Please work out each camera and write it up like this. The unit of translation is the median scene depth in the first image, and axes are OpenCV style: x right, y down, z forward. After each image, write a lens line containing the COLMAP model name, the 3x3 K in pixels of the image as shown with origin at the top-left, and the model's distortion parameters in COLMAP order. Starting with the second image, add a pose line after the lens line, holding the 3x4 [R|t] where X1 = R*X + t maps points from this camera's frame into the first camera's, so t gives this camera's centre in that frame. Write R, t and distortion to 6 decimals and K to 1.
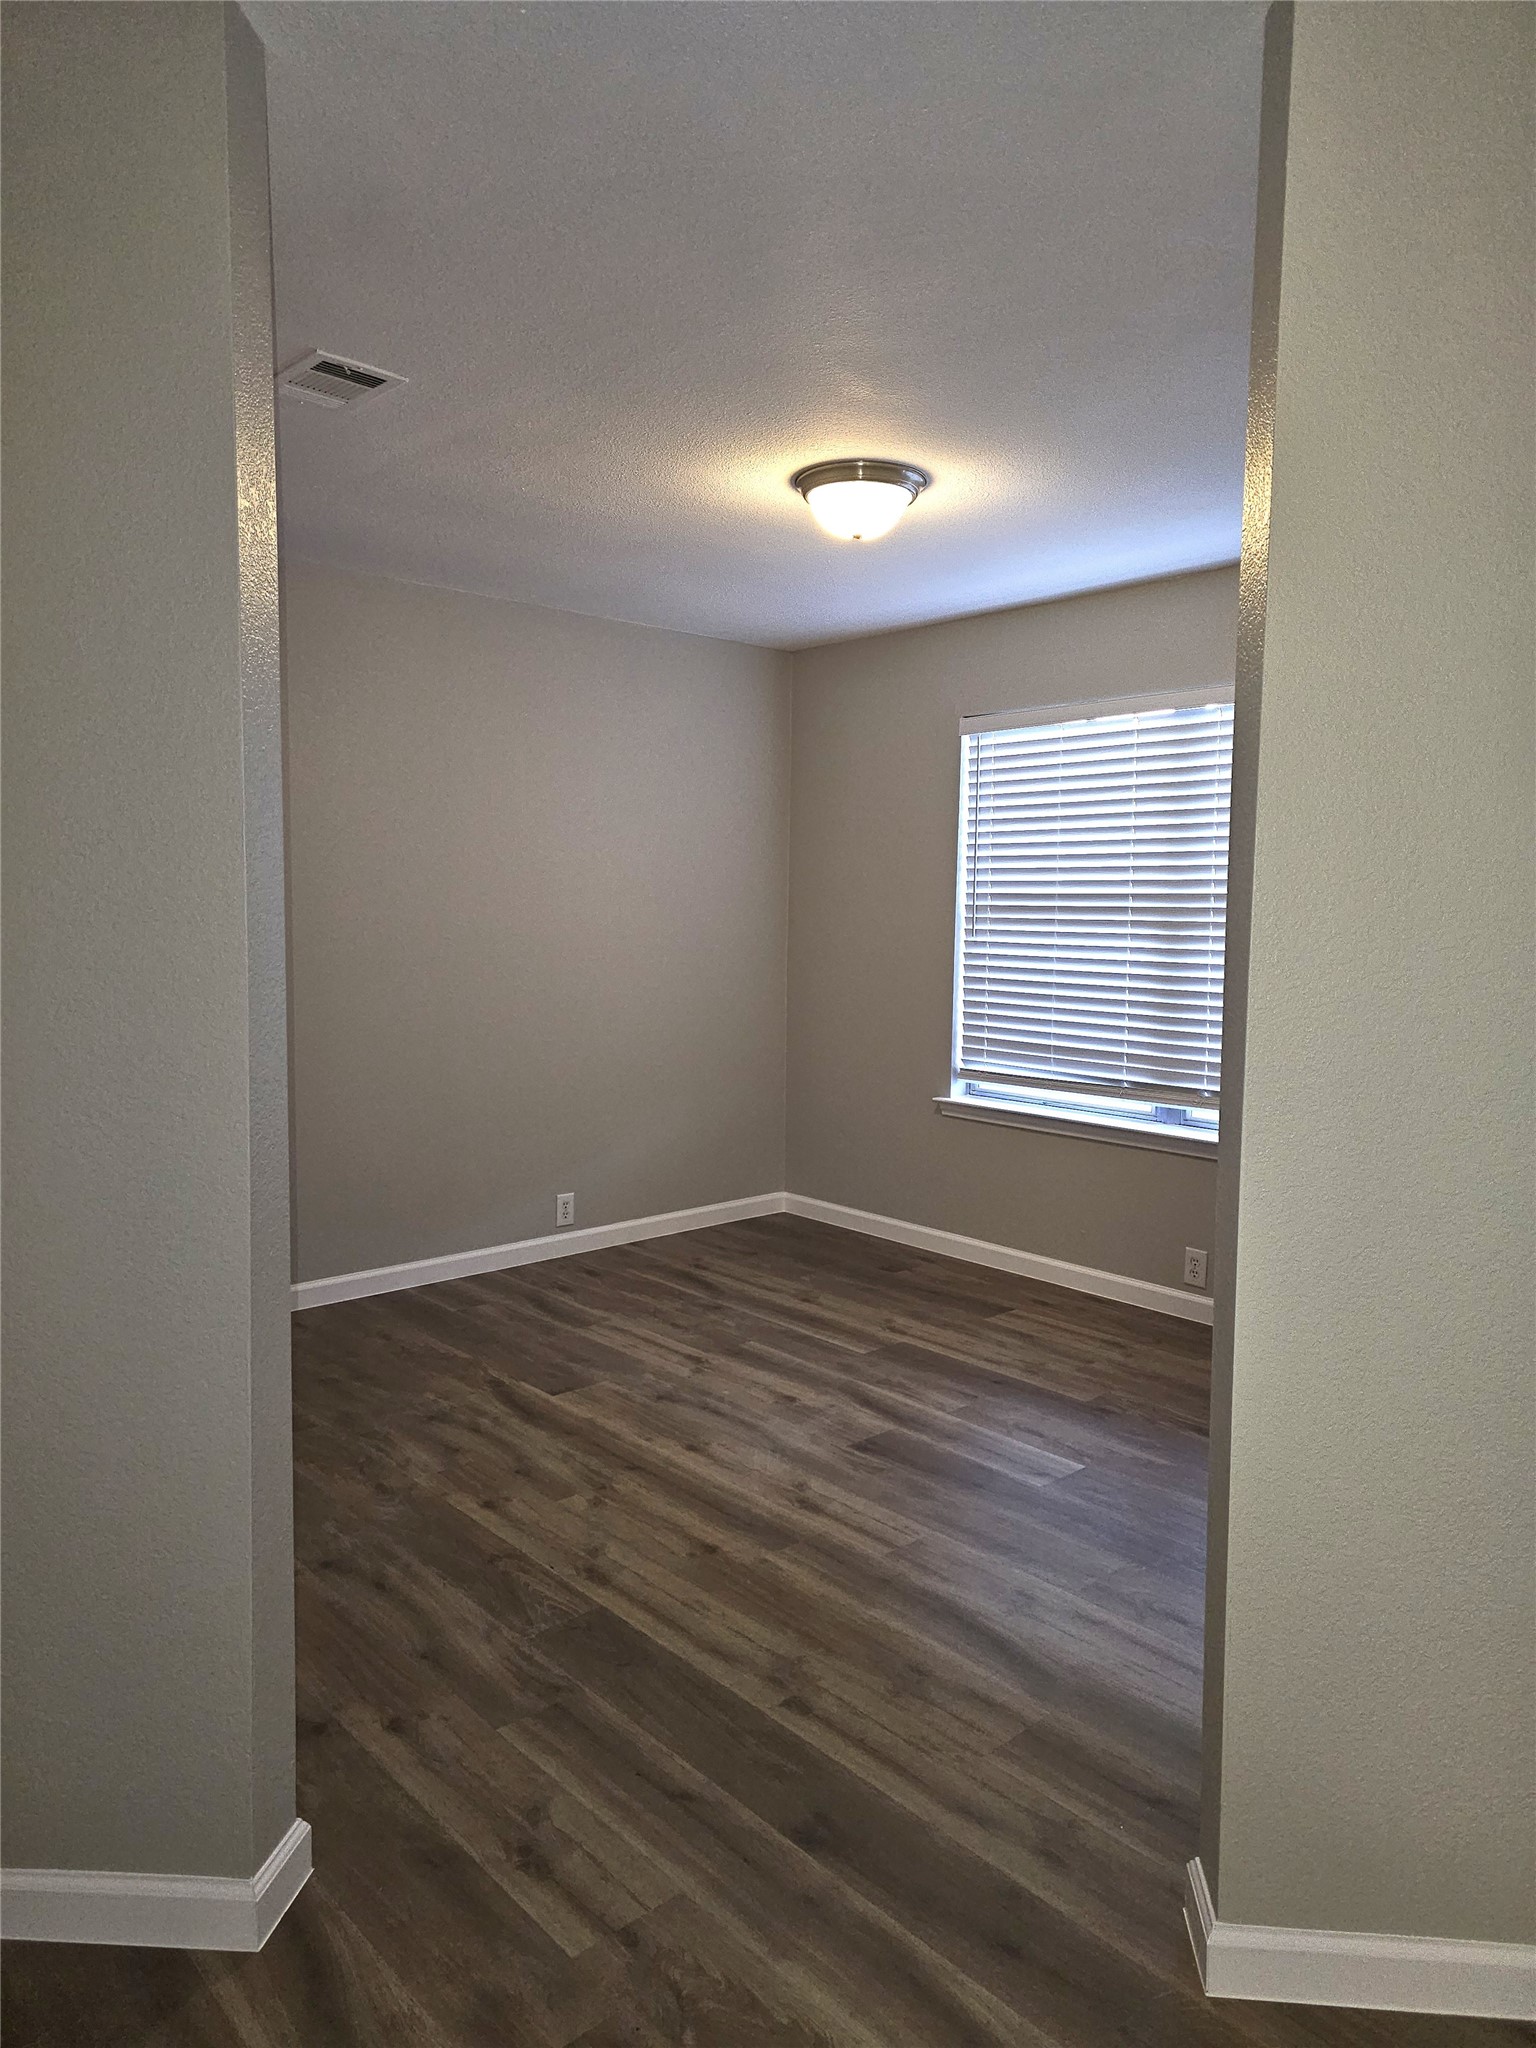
lens RADIAL K [[1367.1, 0, 762.6], [0, 1367.1, 1052.7], [0, 0, 1]] dist [0.071402, -0.061903]
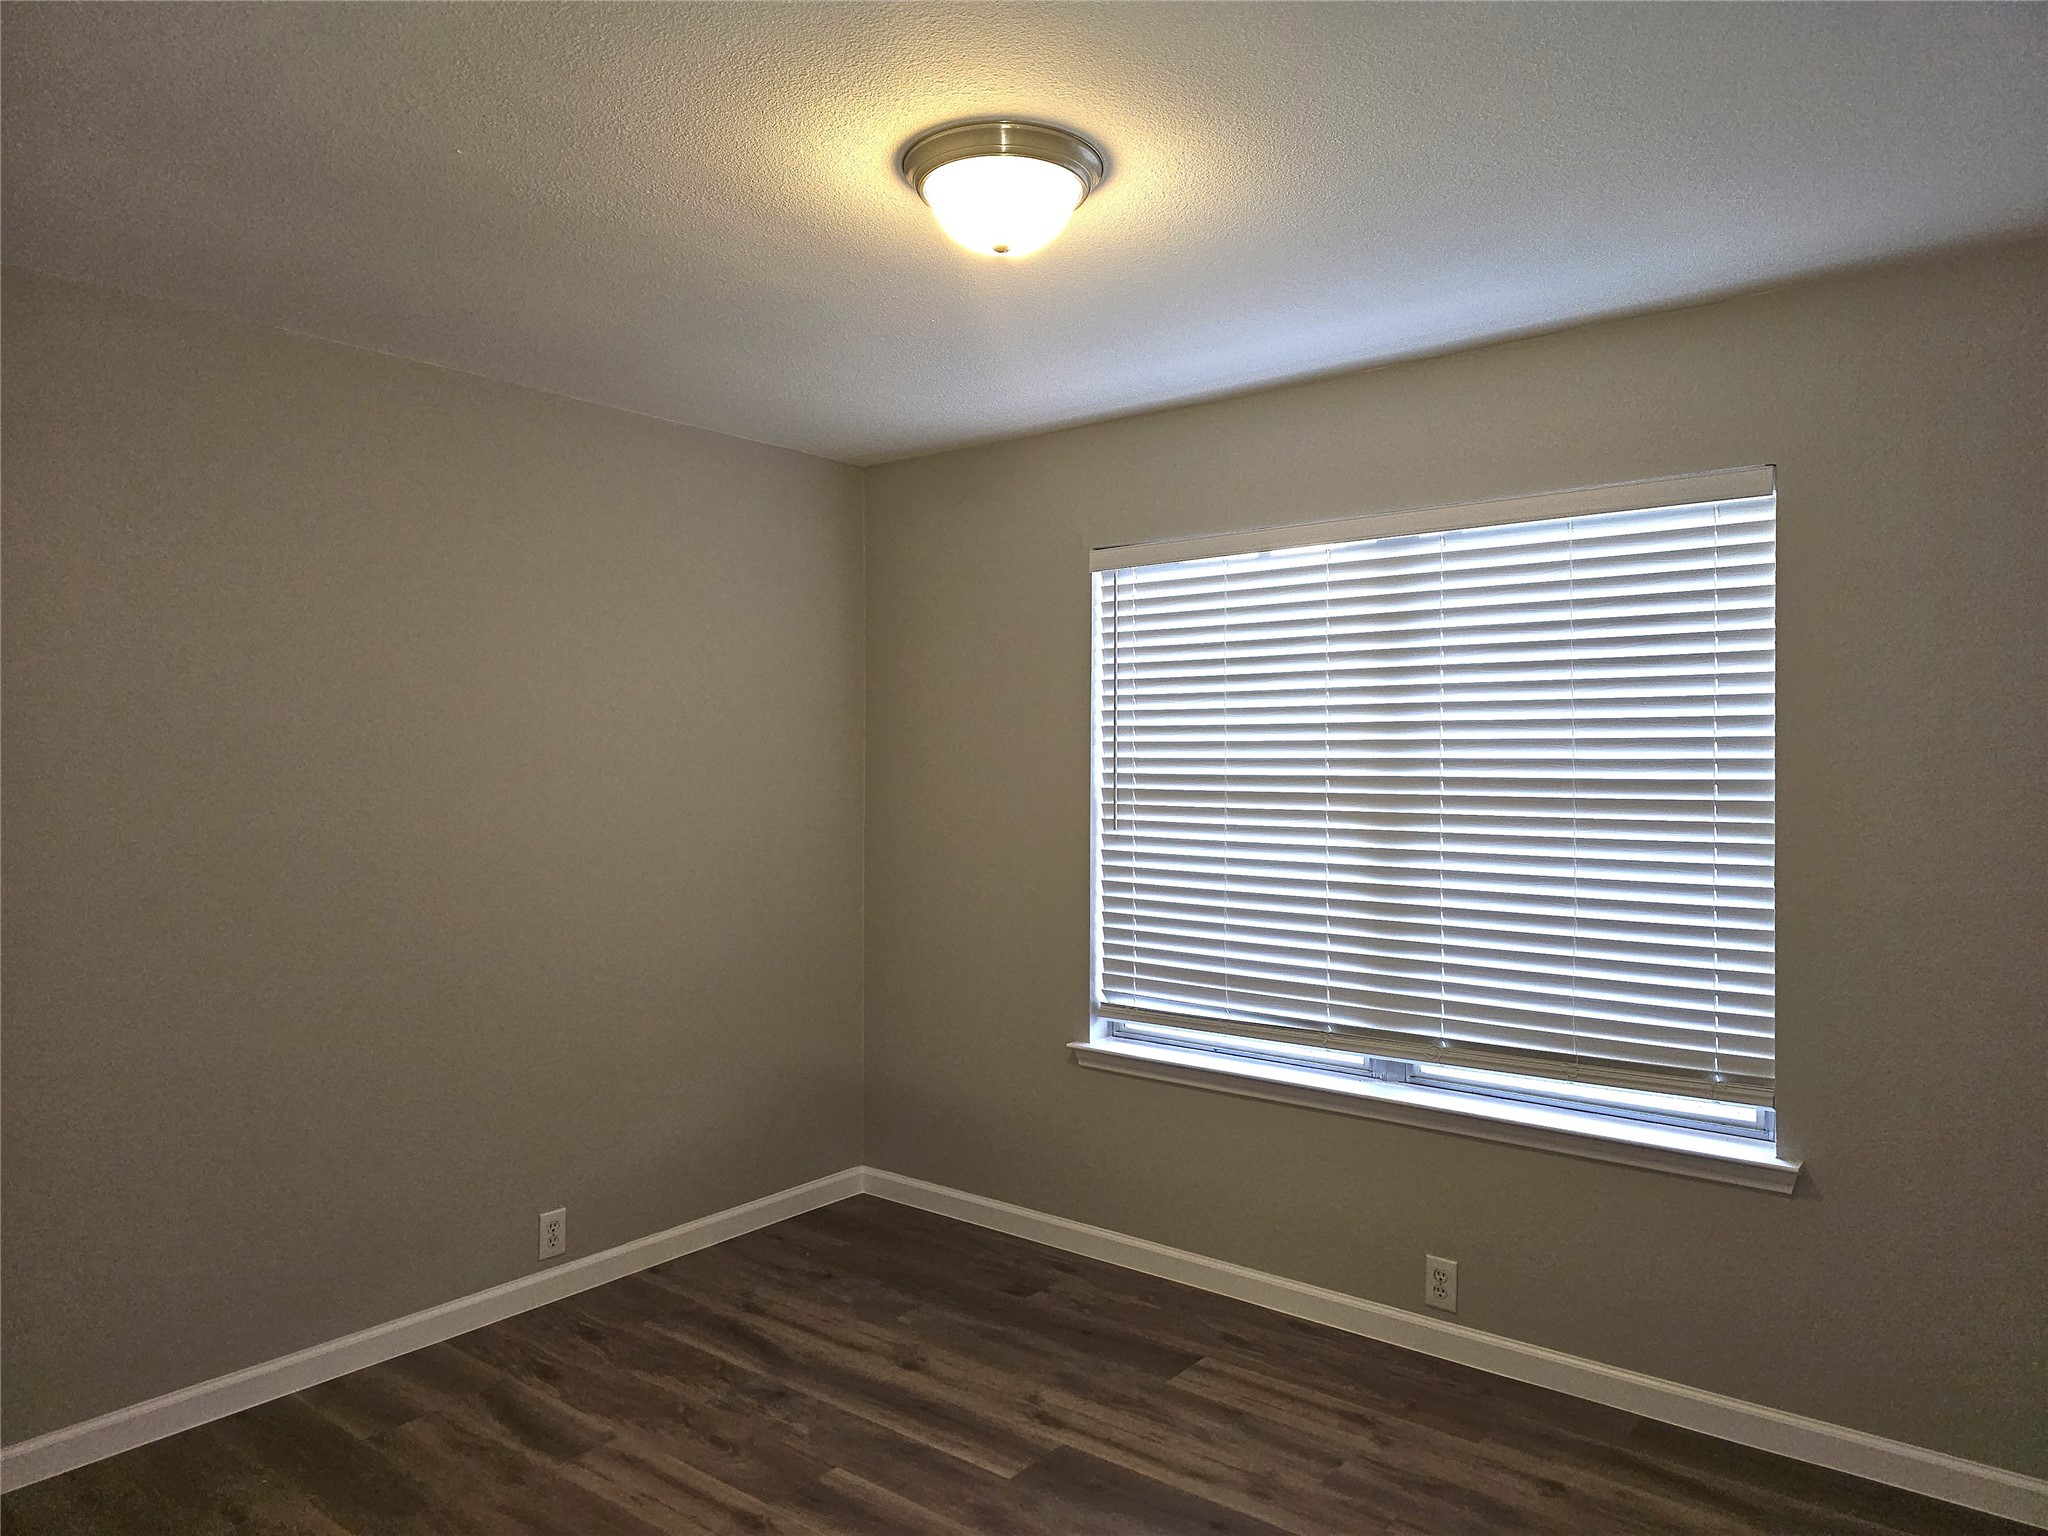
lens RADIAL K [[1367.8, 0, 1017.0], [0, 1367.8, 771.6], [0, 0, 1]] dist [0.072725, -0.061611]
pose [[0.987623, -0.011518, 0.156423, -0.020637], [0.026639, 0.995129, -0.094916, -0.049669], [-0.154568, 0.097908, 0.983119, 0.273285]]
